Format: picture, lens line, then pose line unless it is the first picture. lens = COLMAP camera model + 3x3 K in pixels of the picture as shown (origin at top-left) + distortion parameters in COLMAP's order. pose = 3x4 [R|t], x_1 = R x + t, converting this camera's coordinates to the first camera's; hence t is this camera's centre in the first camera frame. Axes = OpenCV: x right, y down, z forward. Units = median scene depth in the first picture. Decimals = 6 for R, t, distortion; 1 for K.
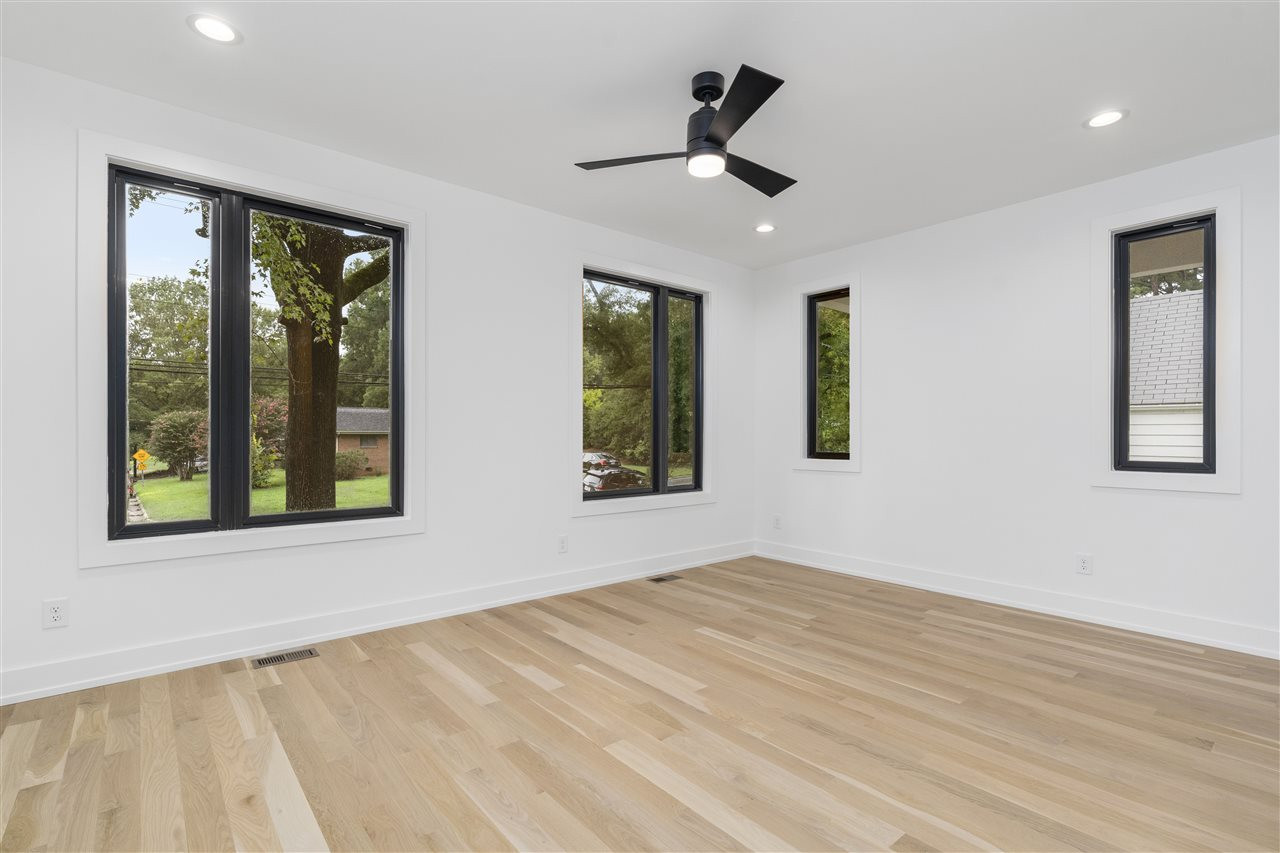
lens RADIAL K [[575.9, 0, 630.3], [0, 575.9, 429.4], [0, 0, 1]] dist [-0.011441, 0.002981]
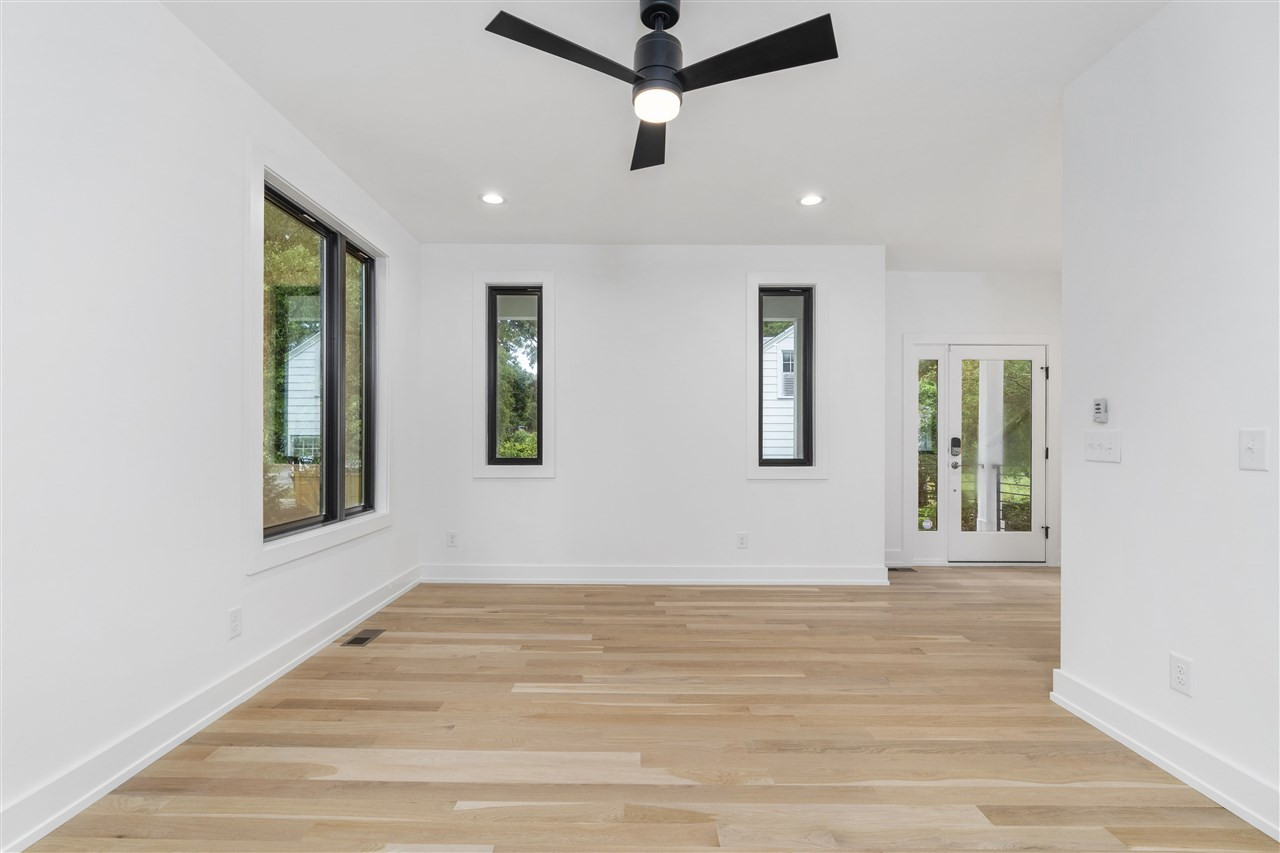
lens RADIAL K [[575.9, 0, 635.8], [0, 575.9, 435.1], [0, 0, 1]] dist [-0.011441, 0.002981]
pose [[0.655152, 0.004451, 0.755484, -0.374966], [-0.007381, 0.999973, 0.000509, 0.001191], [-0.755461, -0.005910, 0.655167, 0.376878]]
